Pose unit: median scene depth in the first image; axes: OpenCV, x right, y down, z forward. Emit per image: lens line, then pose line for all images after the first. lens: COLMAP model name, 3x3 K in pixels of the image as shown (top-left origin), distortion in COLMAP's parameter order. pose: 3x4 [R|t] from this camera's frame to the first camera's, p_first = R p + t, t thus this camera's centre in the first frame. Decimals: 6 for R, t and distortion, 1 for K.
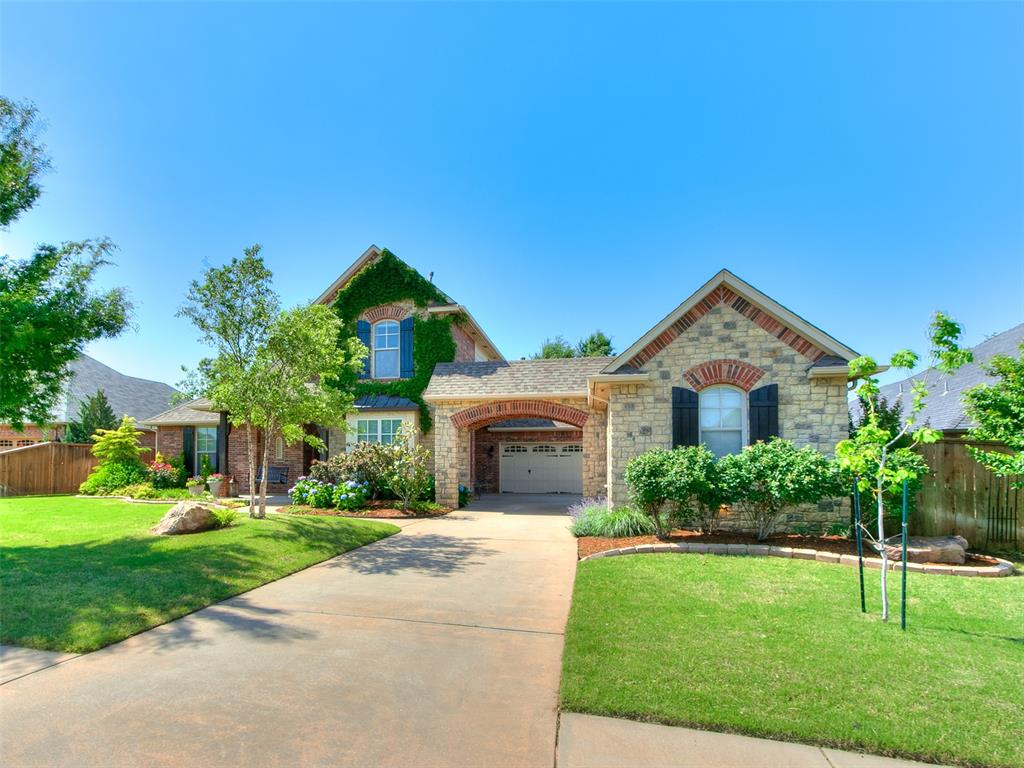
lens RADIAL K [[572.0, 0, 512.0], [0, 572.0, 384.0], [0, 0, 1]] dist [0.001235, 0.000296]
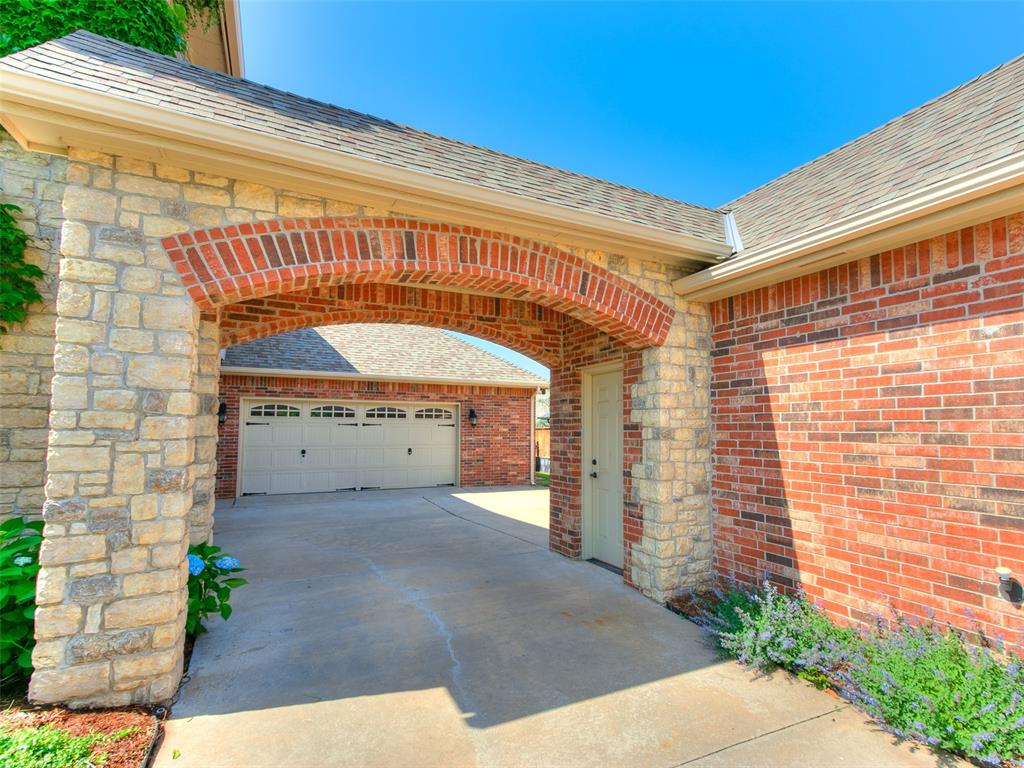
lens RADIAL K [[492.1, 0, 532.2], [0, 492.1, 386.5], [0, 0, 1]] dist [0.003427, 0.000823]
pose [[0.812648, 0.055450, 0.580111, -0.090294], [-0.085695, 0.996012, 0.024841, 0.084246], [-0.576420, -0.069899, 0.814159, 0.700107]]
